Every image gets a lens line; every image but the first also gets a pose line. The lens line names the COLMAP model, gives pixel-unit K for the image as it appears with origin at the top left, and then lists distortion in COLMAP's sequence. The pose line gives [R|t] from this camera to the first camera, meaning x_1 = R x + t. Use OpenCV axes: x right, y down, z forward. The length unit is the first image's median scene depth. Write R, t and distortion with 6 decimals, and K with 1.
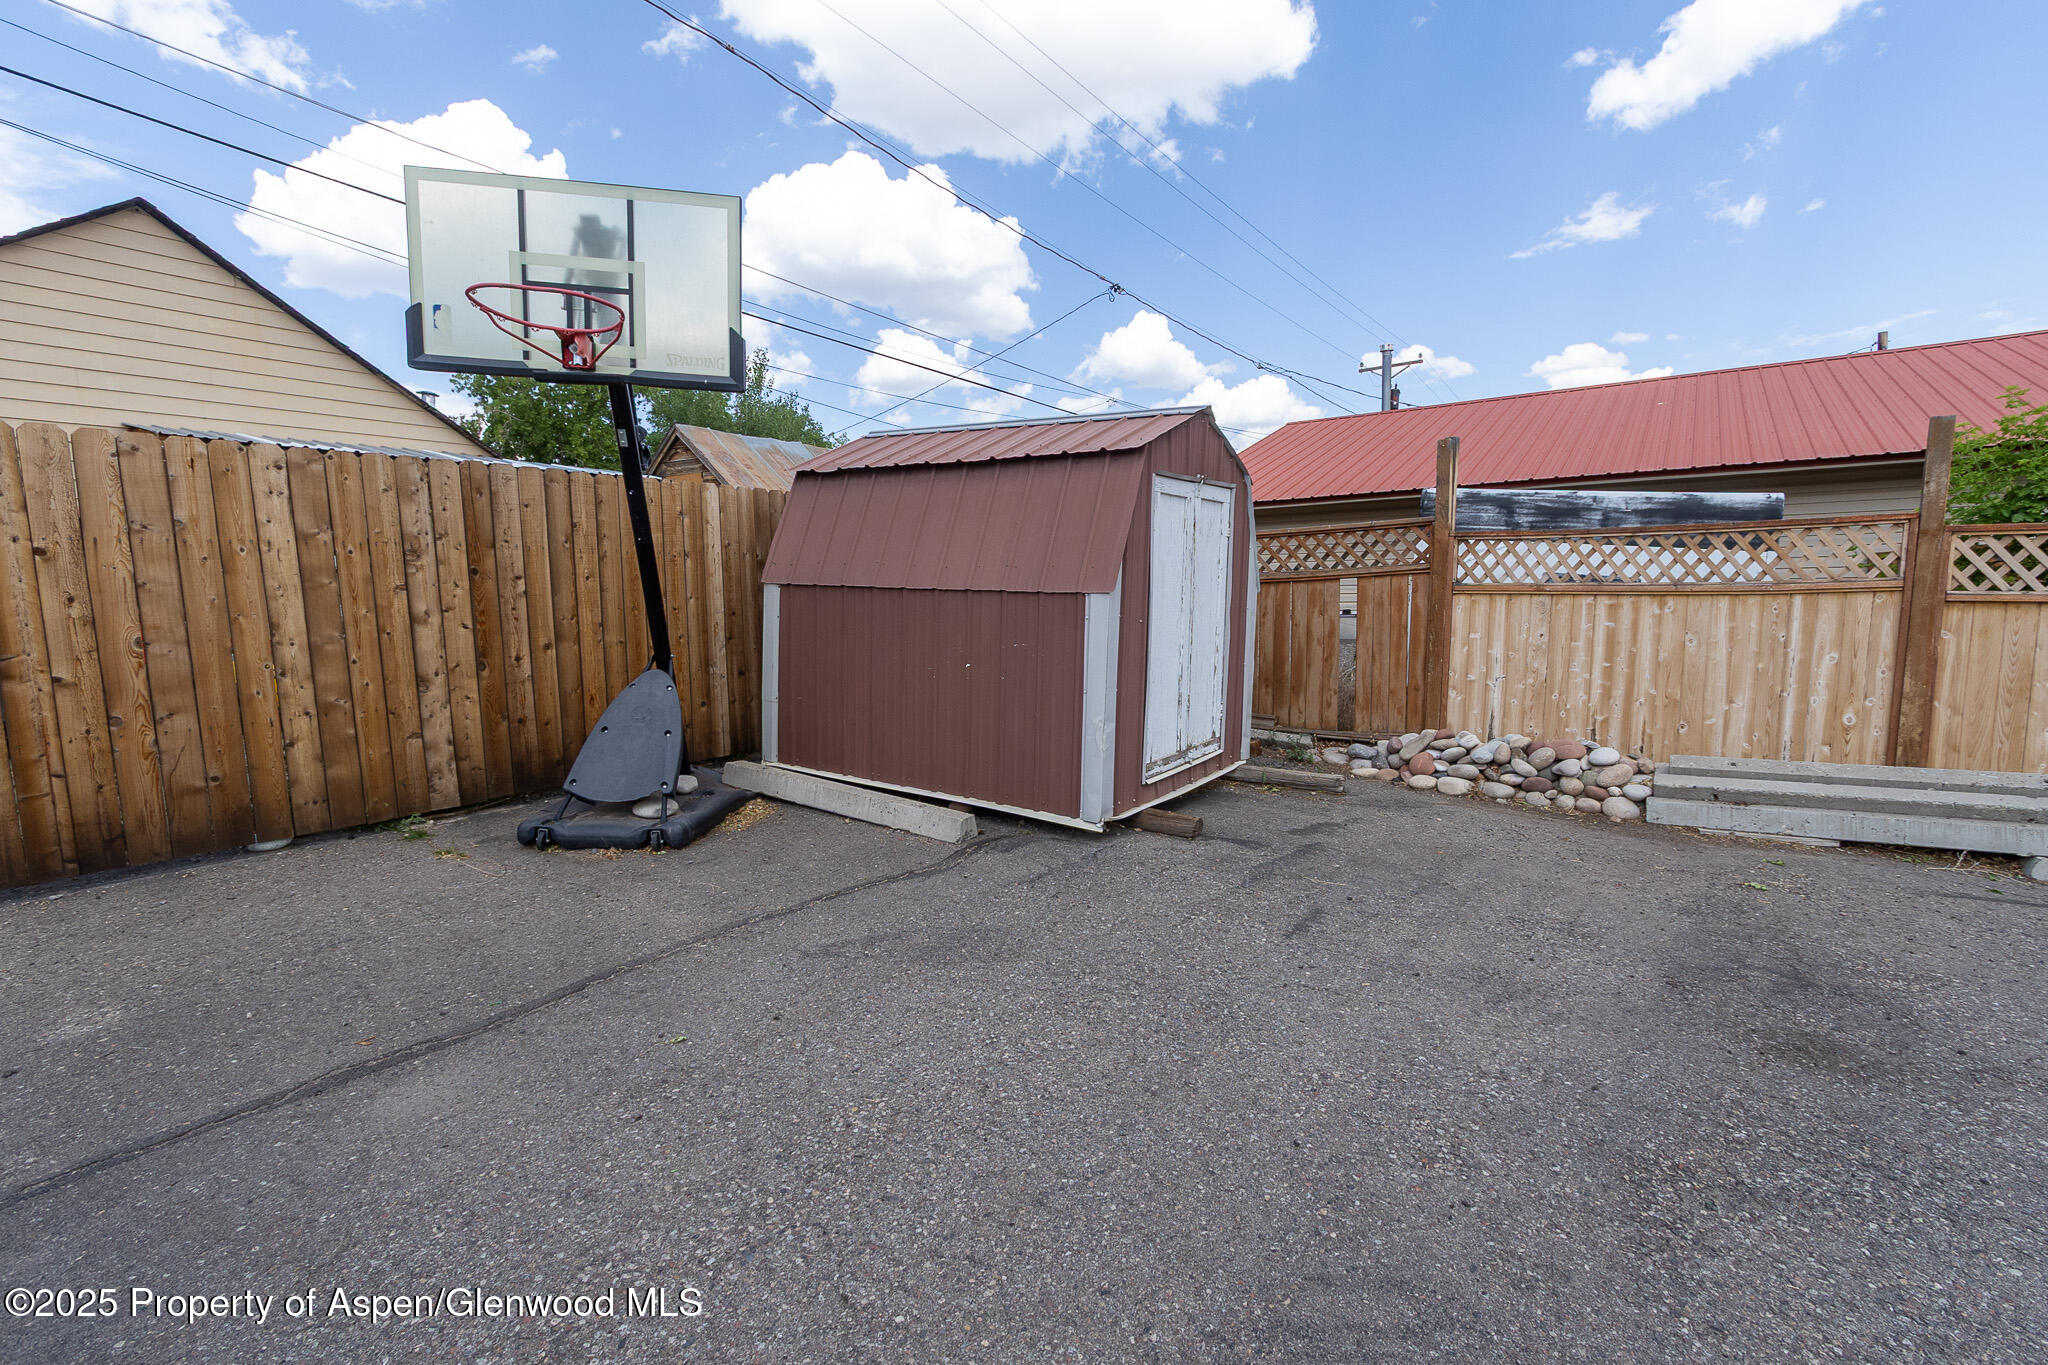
lens RADIAL K [[928.5, 0, 1073.5], [0, 928.5, 685.8], [0, 0, 1]] dist [0.001696, 0.000169]
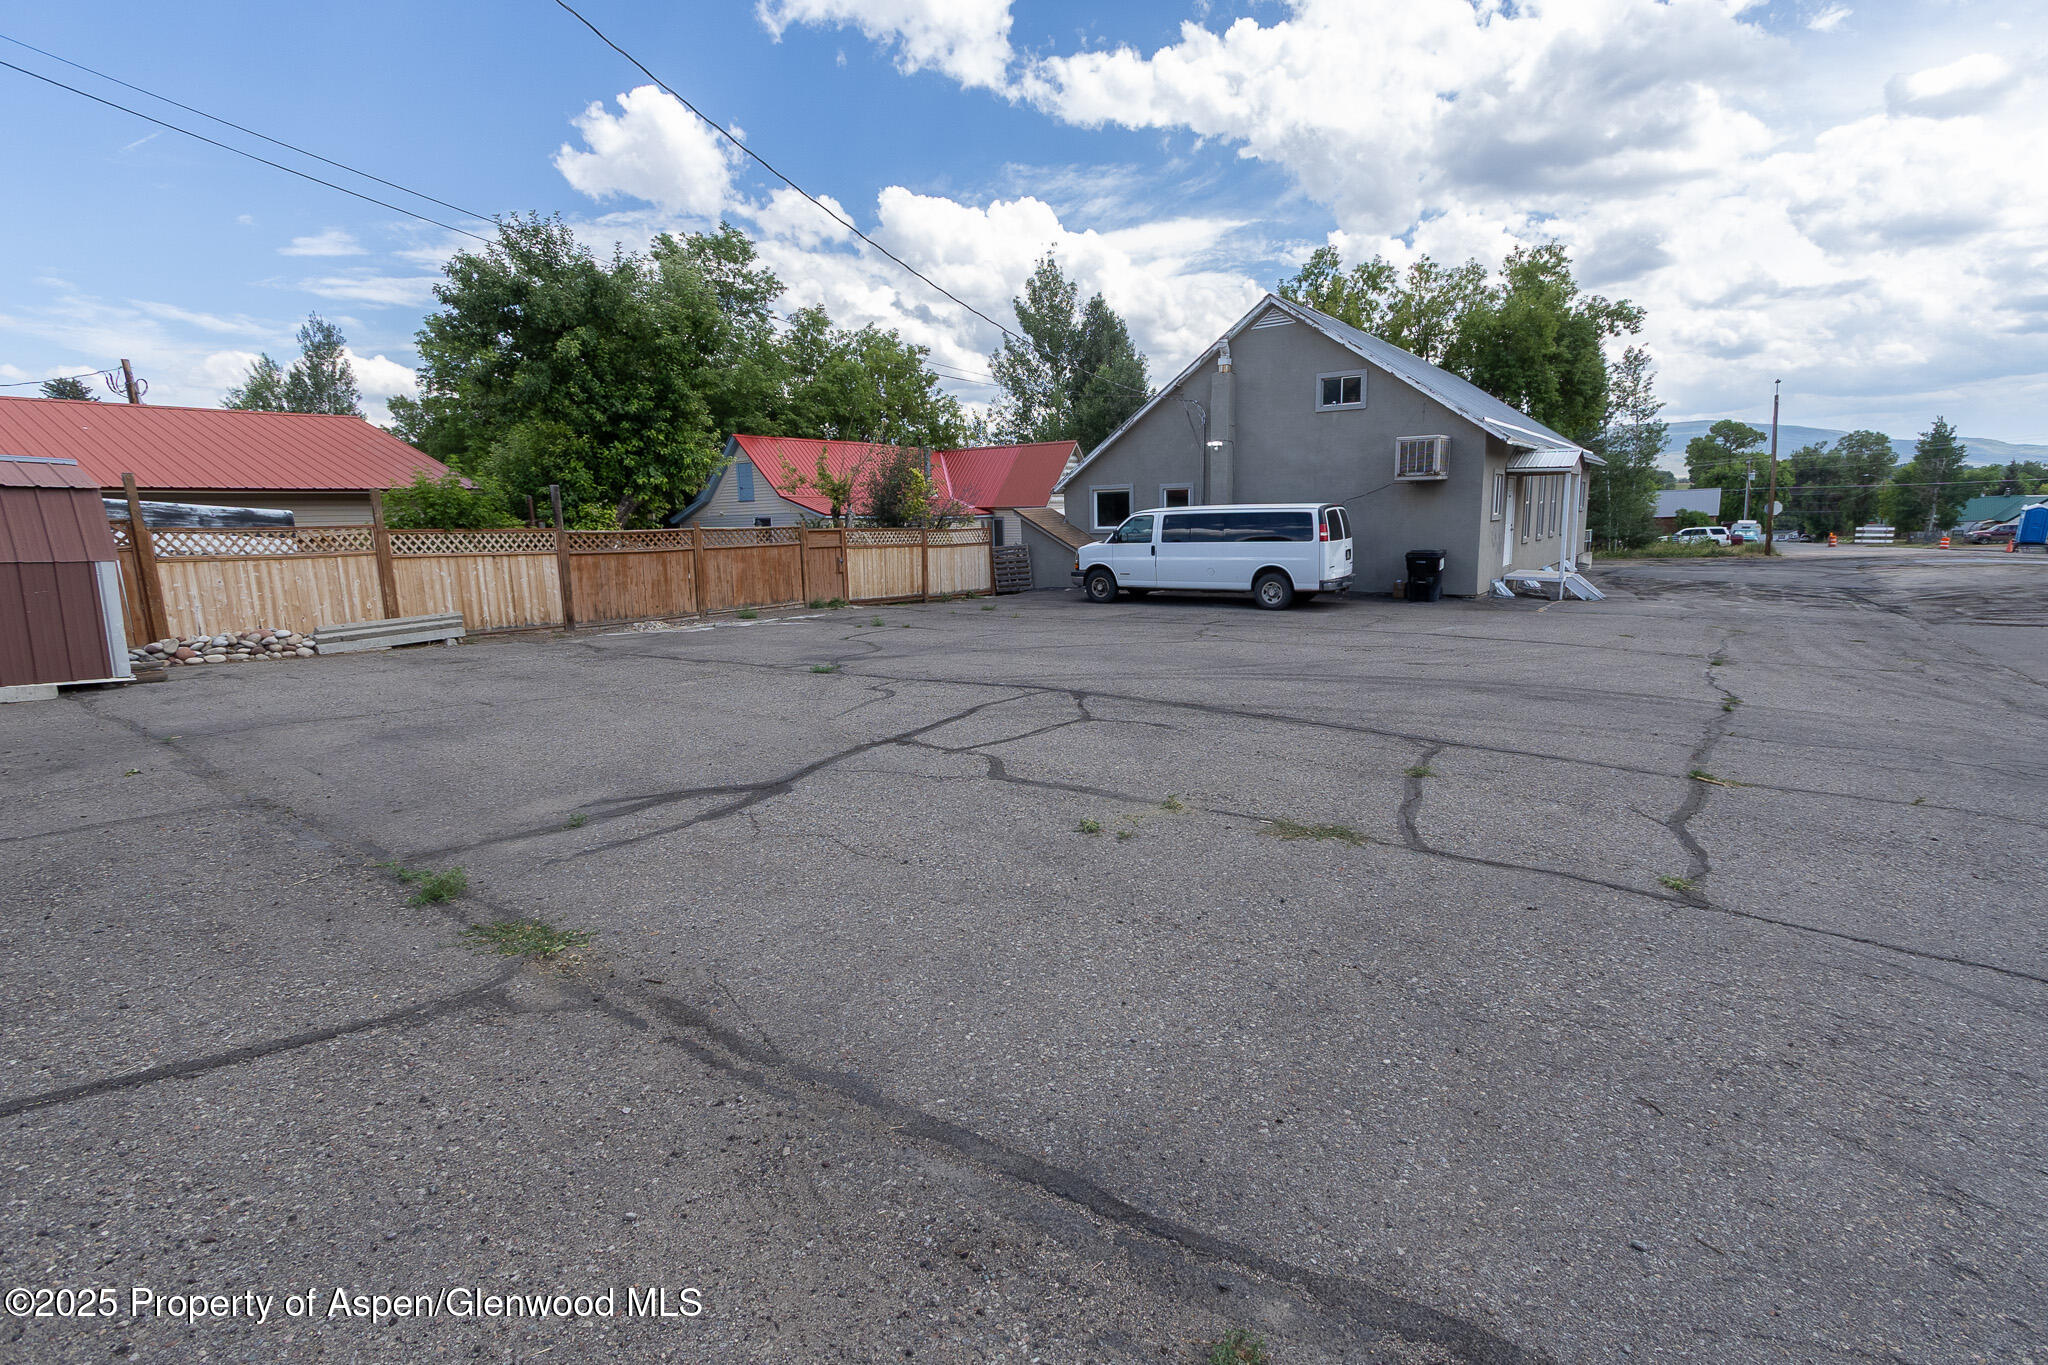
lens RADIAL K [[950.6, 0, 1023.9], [0, 950.6, 679.8], [0, 0, 1]] dist [-0.002472, -0.000577]
pose [[0.024394, -0.138512, 0.990060, -1.582109], [0.139458, 0.981143, 0.133829, 0.126330], [-0.989927, 0.134808, 0.043251, -0.782527]]
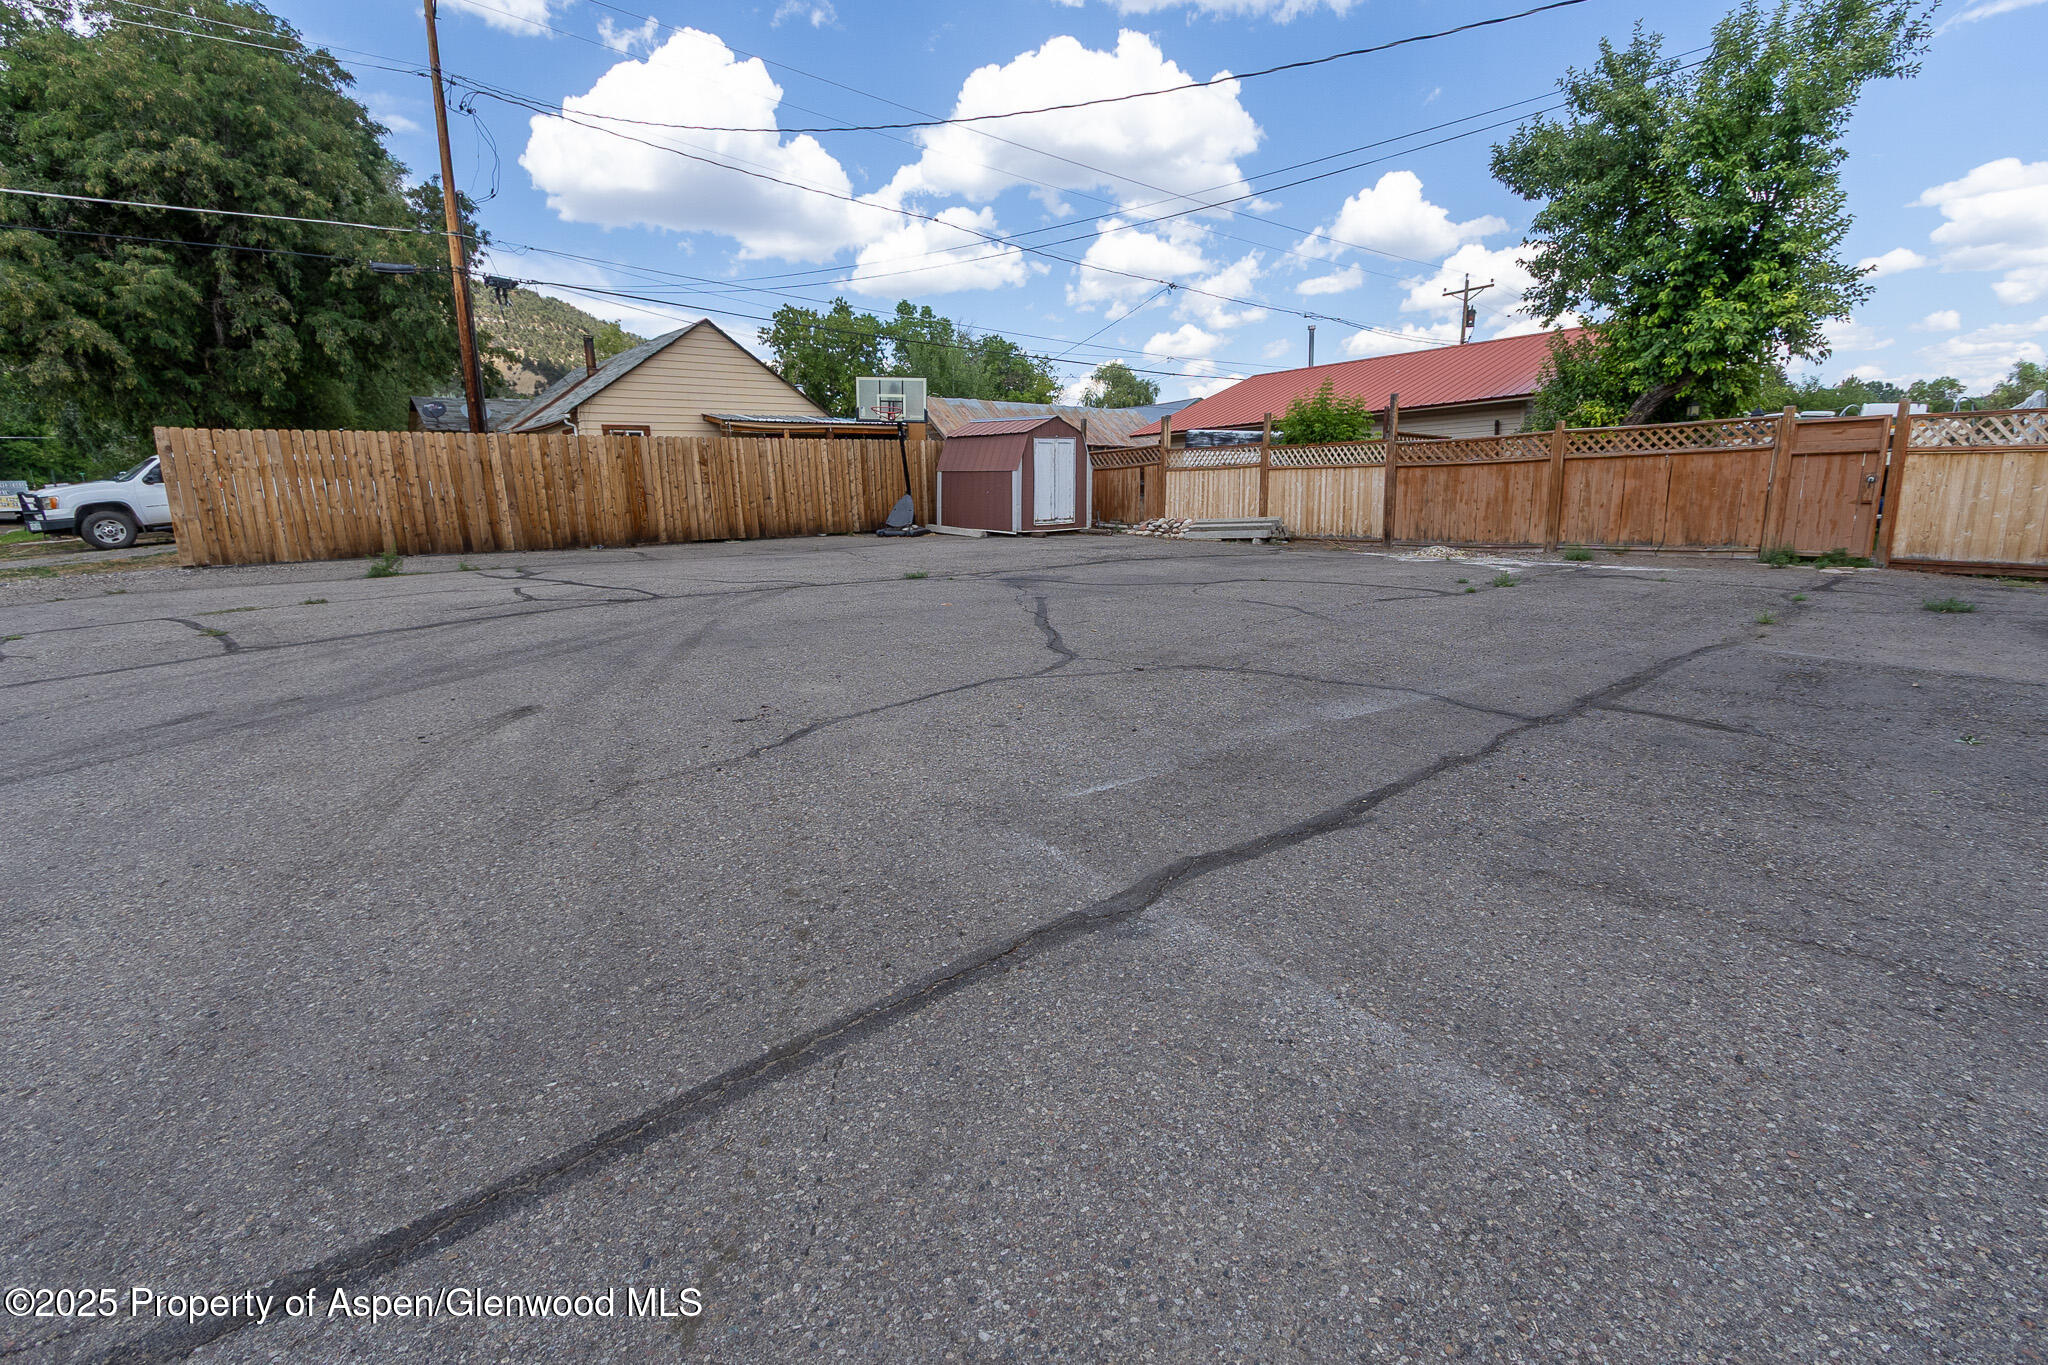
lens RADIAL K [[928.5, 0, 1026.1], [0, 928.5, 681.5], [0, 0, 1]] dist [0.001696, 0.000169]
pose [[0.965330, 0.040221, -0.257916, 0.877414], [-0.013791, 0.994536, 0.103478, 0.295715], [0.260668, -0.096333, 0.960610, -2.219273]]
